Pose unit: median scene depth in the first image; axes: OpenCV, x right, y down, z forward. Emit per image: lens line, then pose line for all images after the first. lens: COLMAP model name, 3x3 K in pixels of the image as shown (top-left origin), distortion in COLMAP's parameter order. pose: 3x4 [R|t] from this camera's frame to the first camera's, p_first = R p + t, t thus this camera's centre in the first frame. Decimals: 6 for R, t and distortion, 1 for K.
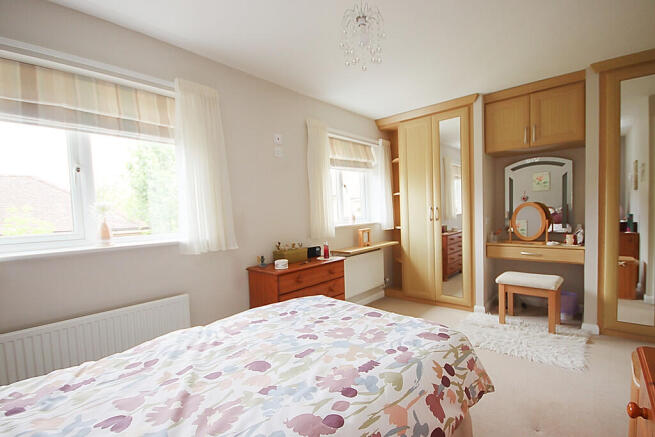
lens RADIAL K [[293.8, 0, 327.5], [0, 293.8, 218.5], [0, 0, 1]] dist [0.001470, 0.000300]
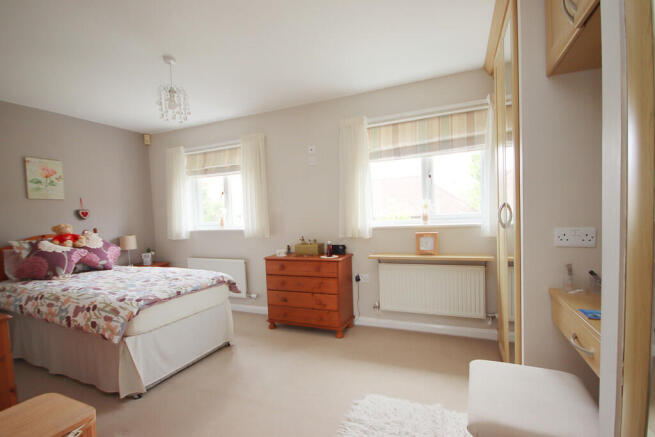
lens RADIAL K [[302.2, 0, 327.5], [0, 302.2, 218.5], [0, 0, 1]] dist [0.093441, 0.000044]
pose [[0.313316, -0.013194, -0.949557, 0.935789], [-0.027283, 0.999366, -0.022888, 0.029661], [0.949257, 0.033078, 0.312757, 0.635326]]
